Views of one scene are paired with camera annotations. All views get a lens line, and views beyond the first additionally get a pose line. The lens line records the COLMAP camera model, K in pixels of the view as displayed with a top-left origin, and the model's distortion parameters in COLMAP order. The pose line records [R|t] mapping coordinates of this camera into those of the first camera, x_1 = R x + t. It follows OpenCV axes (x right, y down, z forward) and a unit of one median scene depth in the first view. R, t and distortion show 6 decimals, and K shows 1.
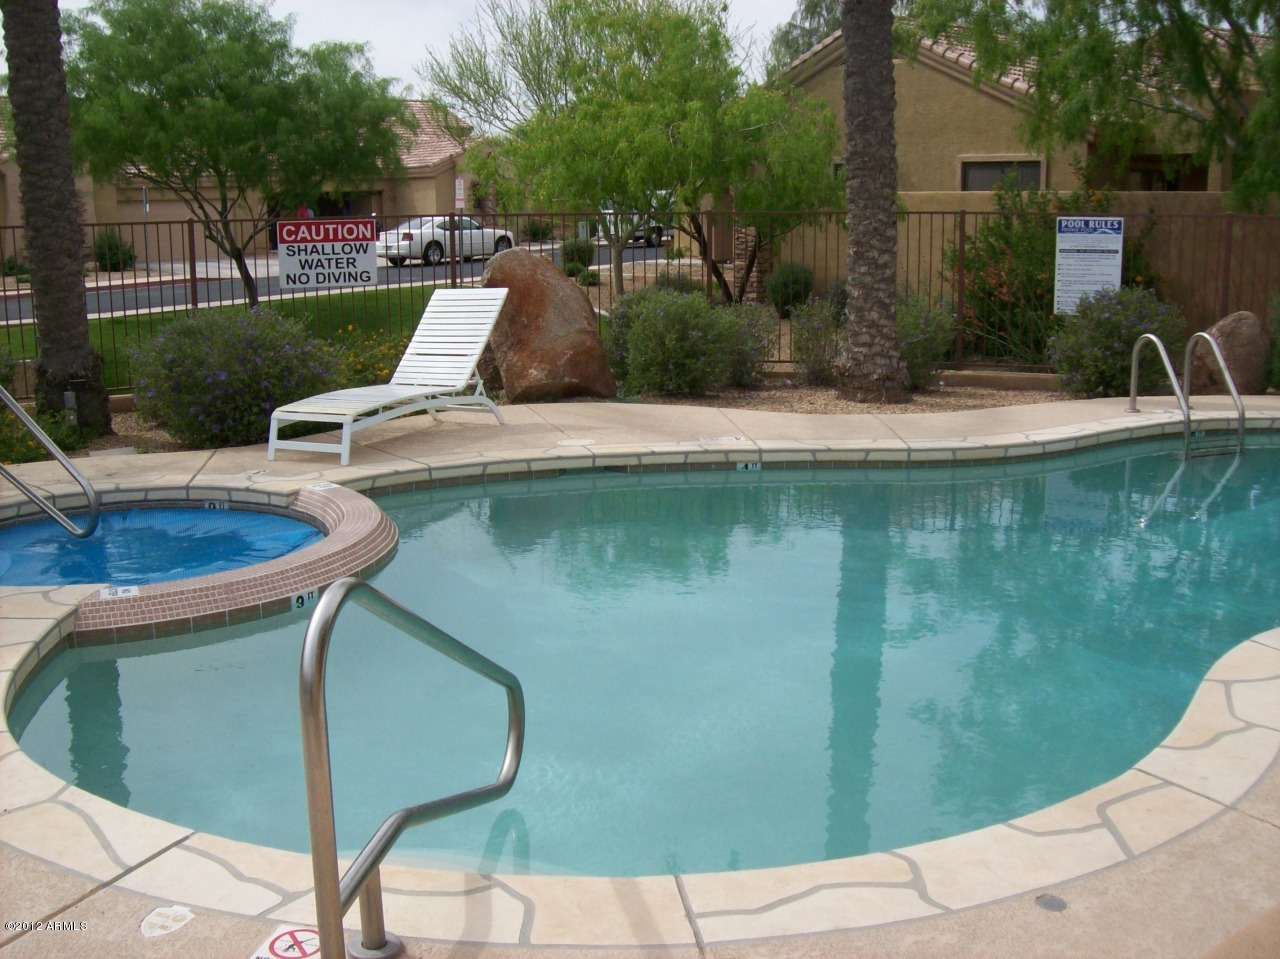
lens RADIAL K [[1350.1, 0, 640.0], [0, 1350.1, 479.5], [0, 0, 1]] dist [-0.178827, 0.140024]
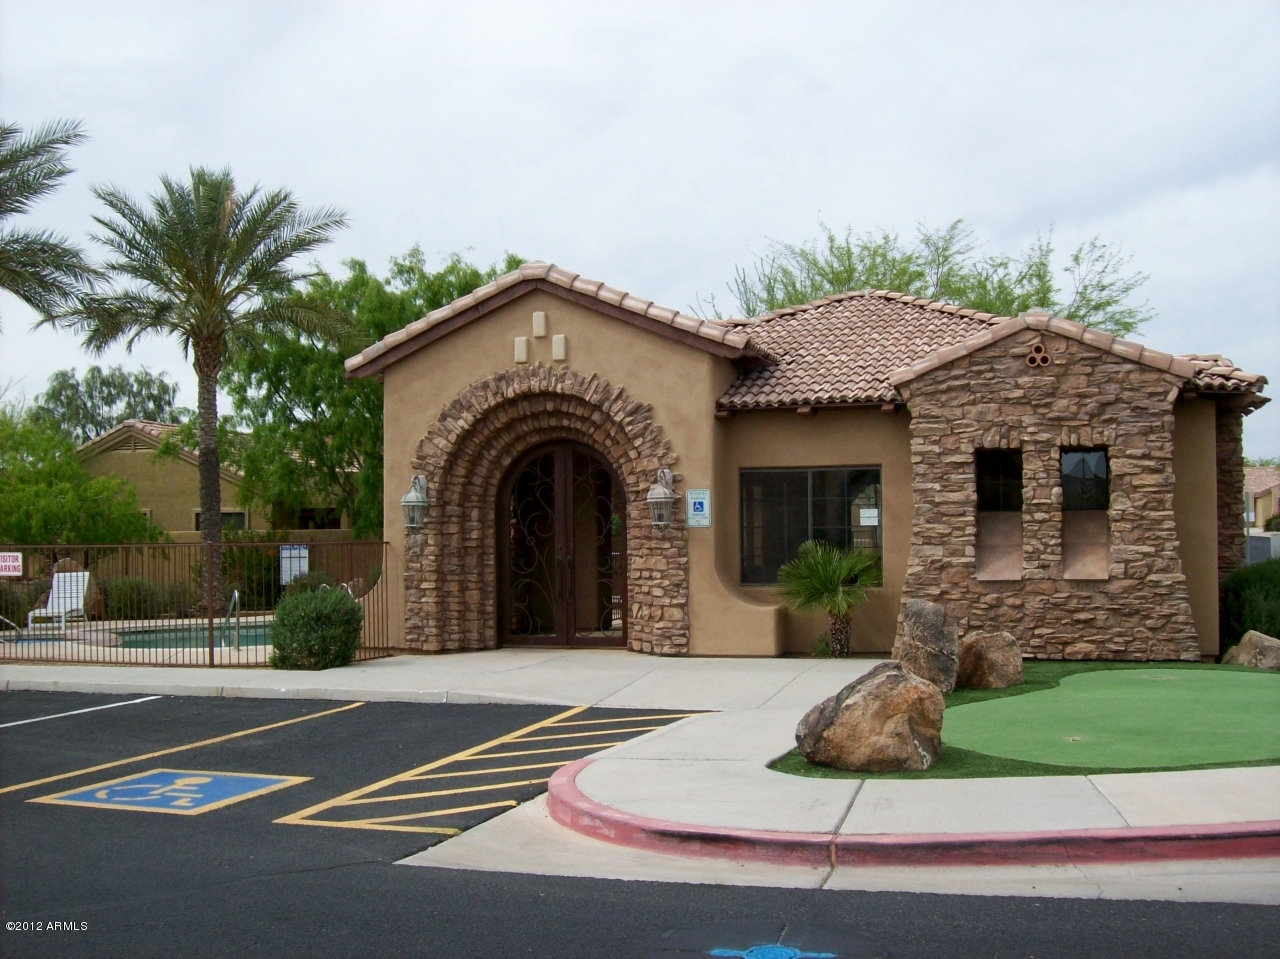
lens RADIAL K [[1350.1, 0, 640.0], [0, 1350.1, 479.5], [0, 0, 1]] dist [-0.178827, 0.140024]
pose [[0.811821, 0.024097, 0.583408, -0.373053], [0.120053, 0.970913, -0.207158, 0.175426], [-0.571431, 0.238215, 0.785315, -0.852512]]
